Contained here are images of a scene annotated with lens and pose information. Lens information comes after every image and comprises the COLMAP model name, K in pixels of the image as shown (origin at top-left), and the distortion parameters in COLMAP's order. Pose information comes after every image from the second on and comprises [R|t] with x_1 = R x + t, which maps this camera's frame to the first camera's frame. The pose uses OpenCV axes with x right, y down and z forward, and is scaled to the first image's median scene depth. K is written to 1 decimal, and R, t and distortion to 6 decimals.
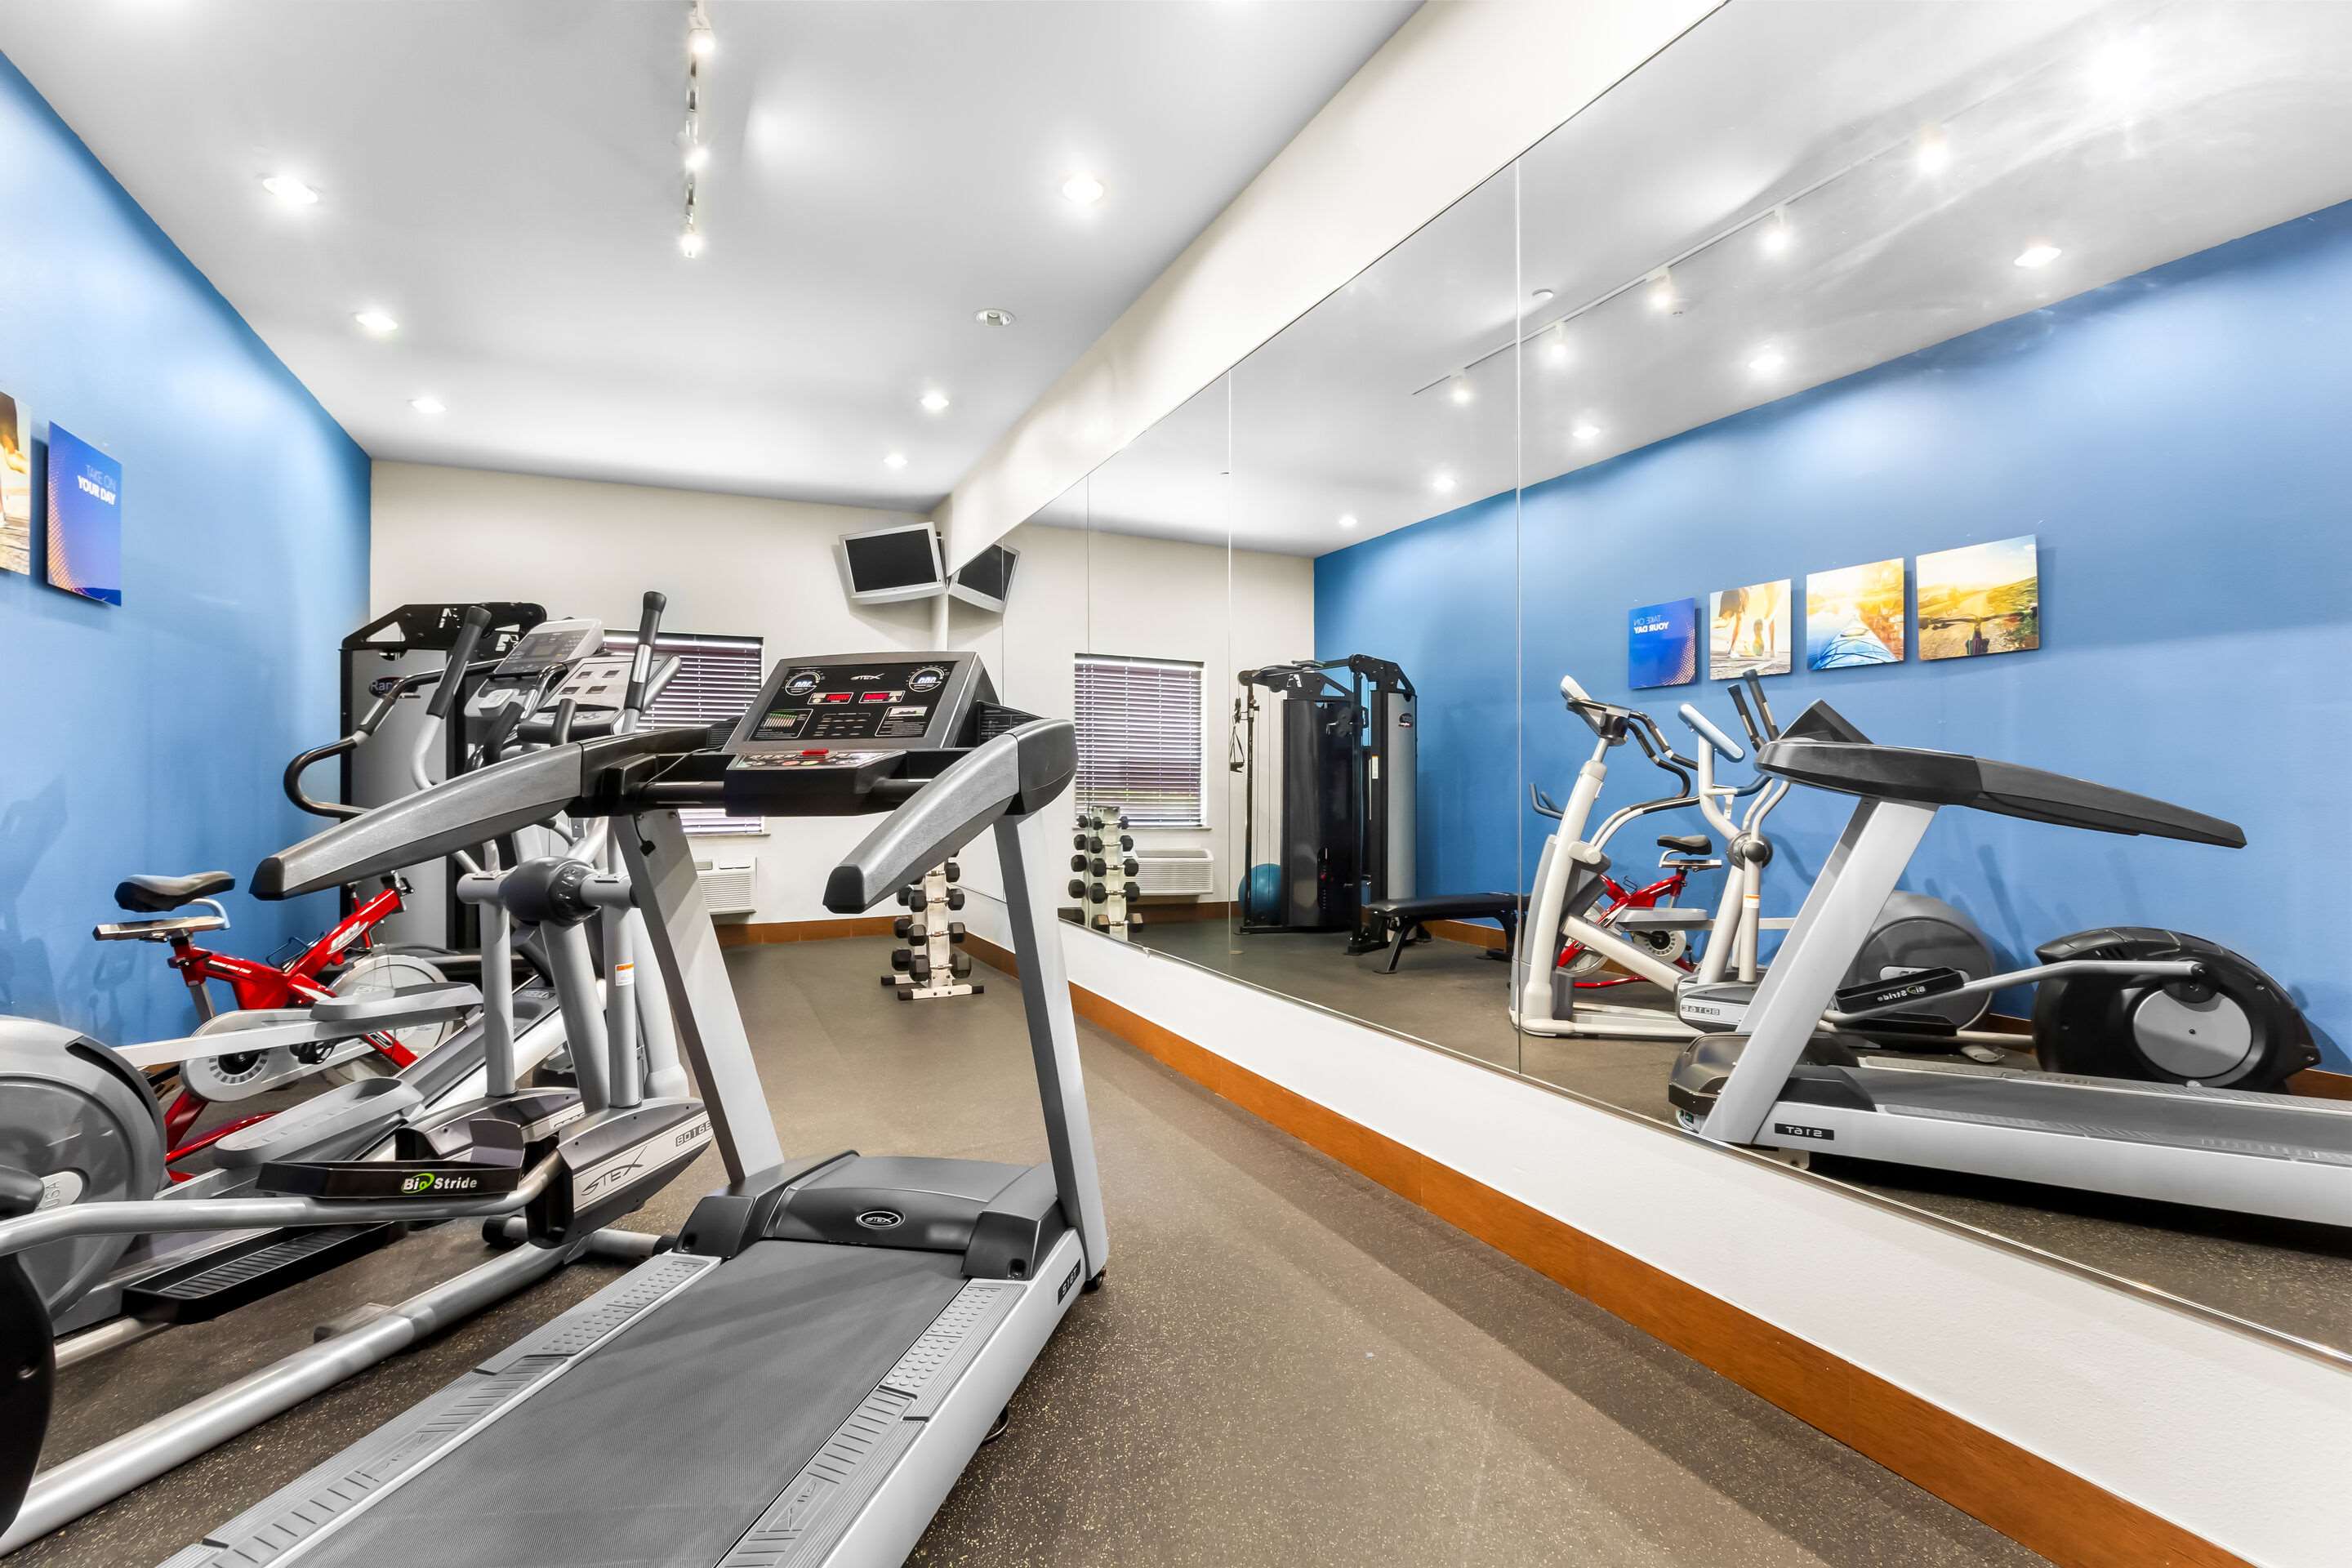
lens RADIAL K [[1128.0, 0, 1182.0], [0, 1128.0, 771.8], [0, 0, 1]] dist [-0.006050, 0.002008]
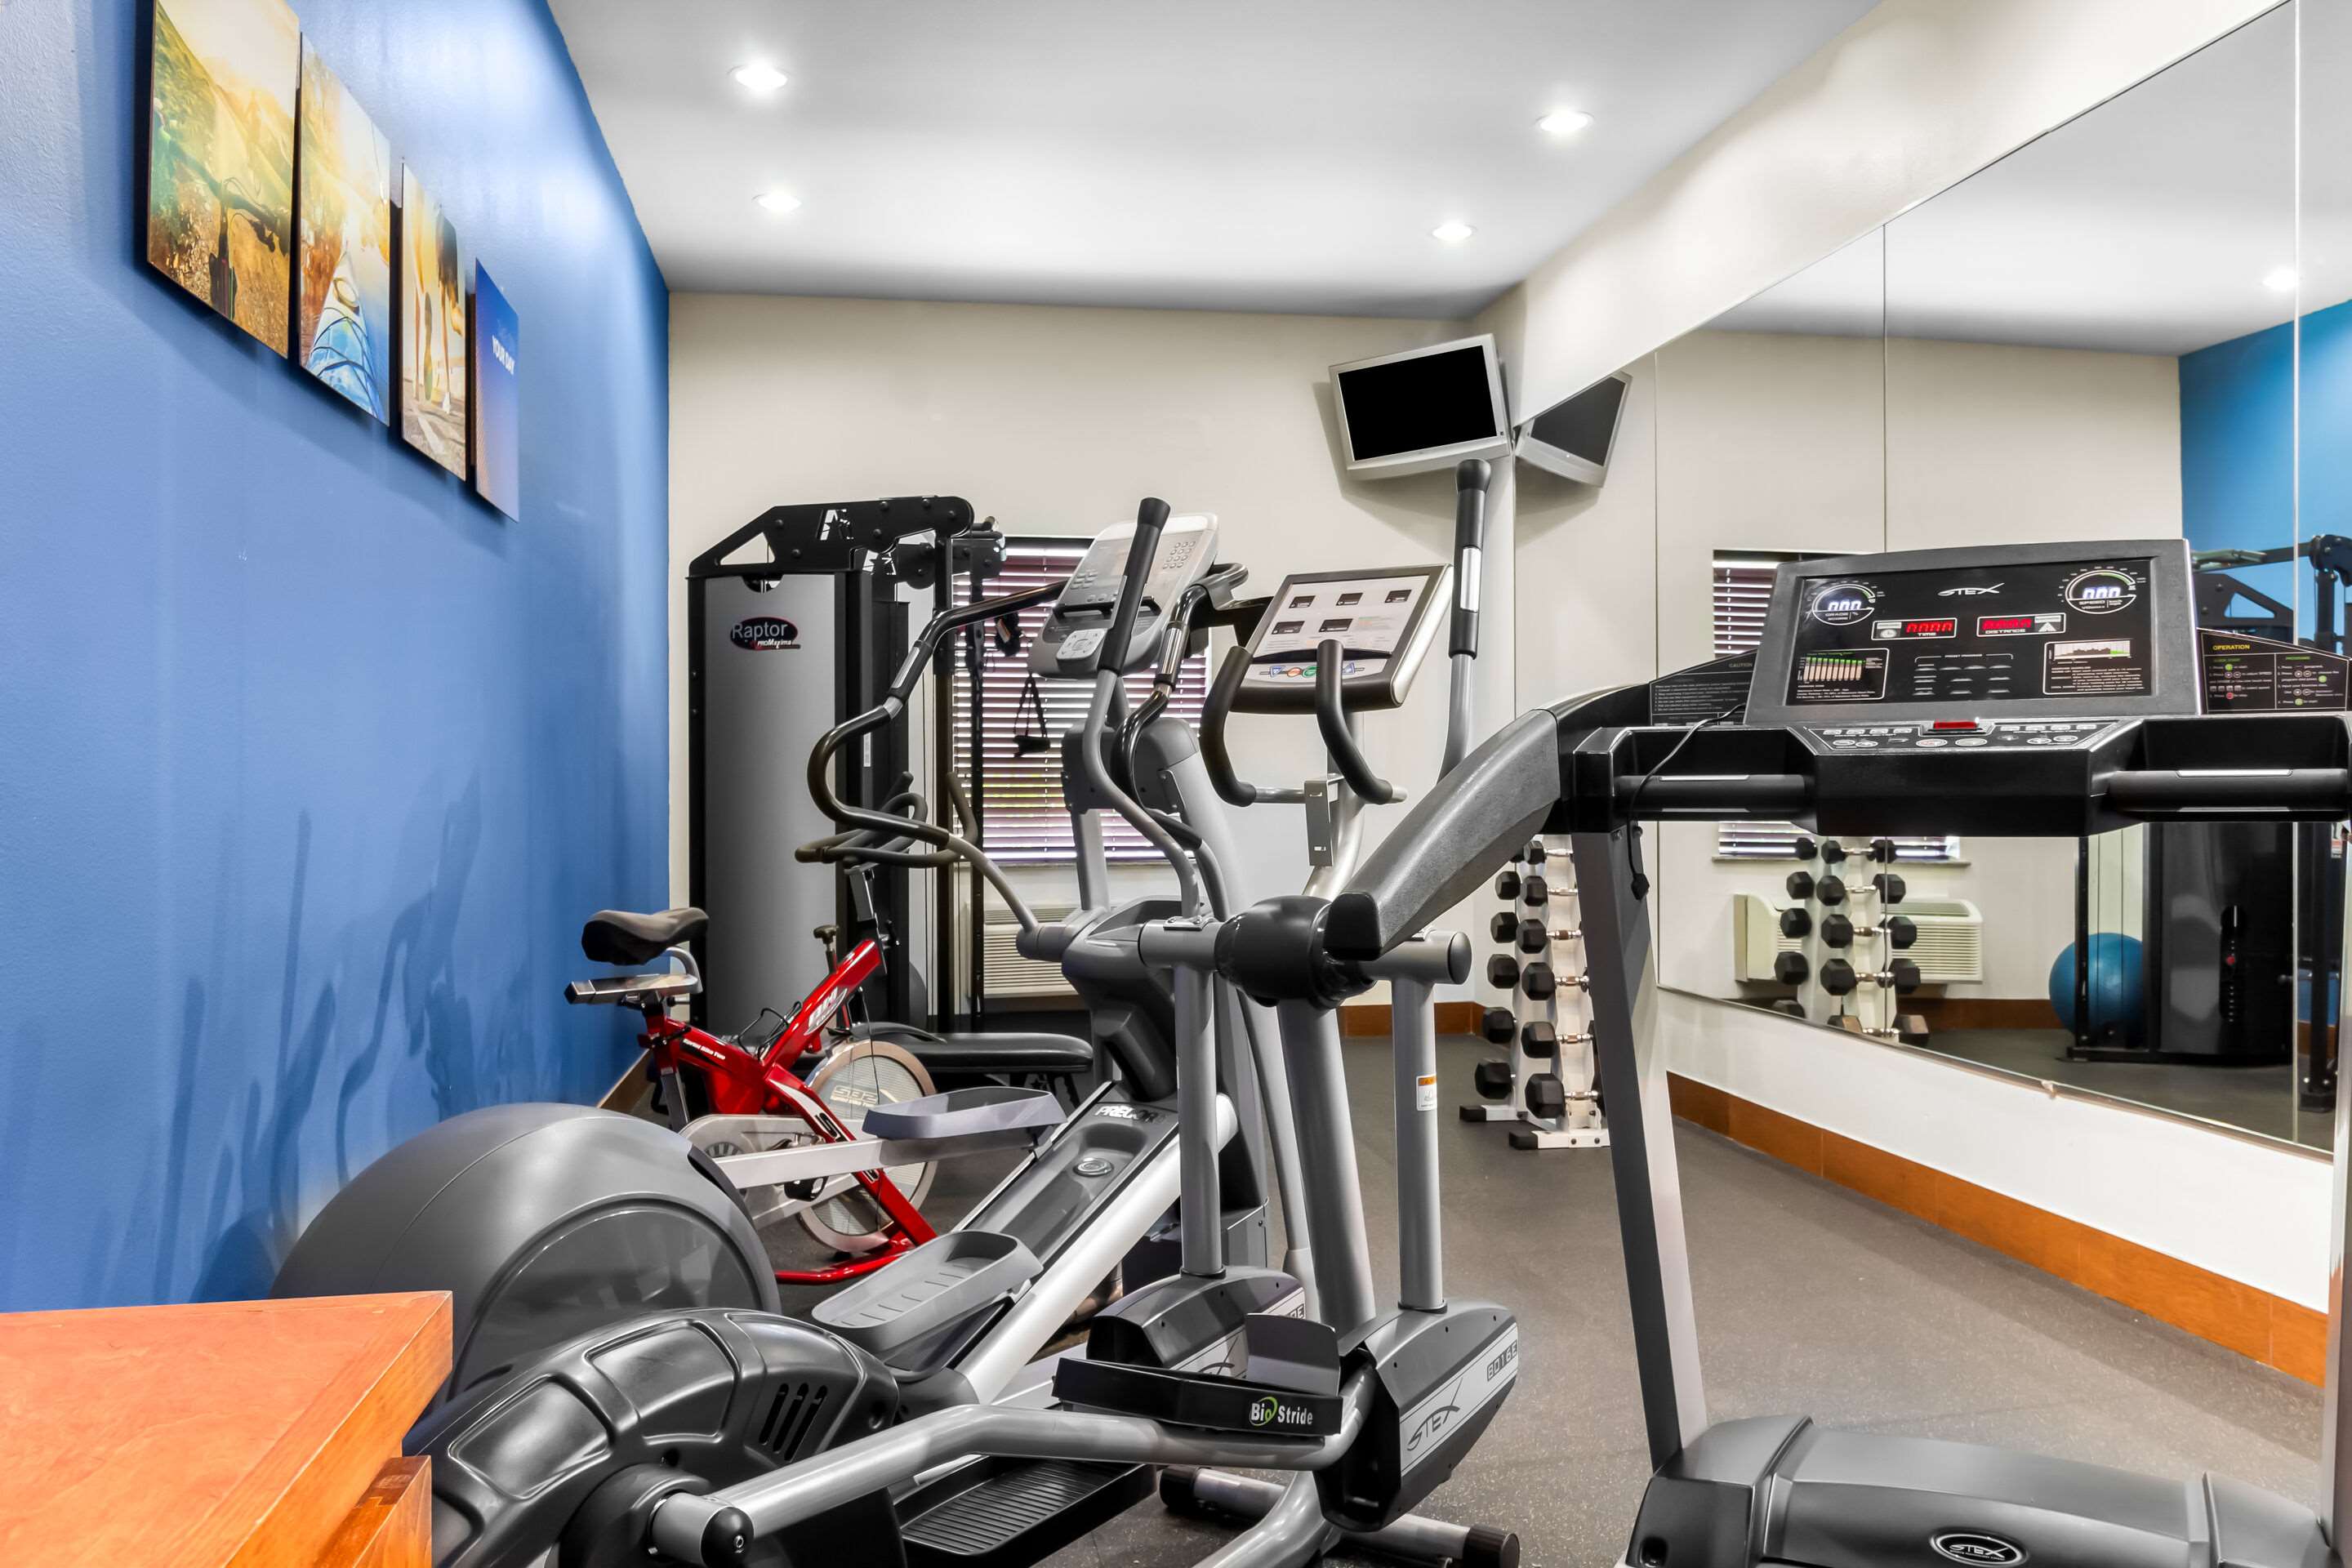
lens RADIAL K [[1935.8, 0, 1183.2], [0, 1935.8, 793.7], [0, 0, 1]] dist [-0.012707, 0.008262]
pose [[0.956152, 0.004886, -0.292829, -0.129028], [-0.000020, 0.999862, 0.016618, 0.000543], [0.292870, -0.015883, 0.956020, -0.013529]]
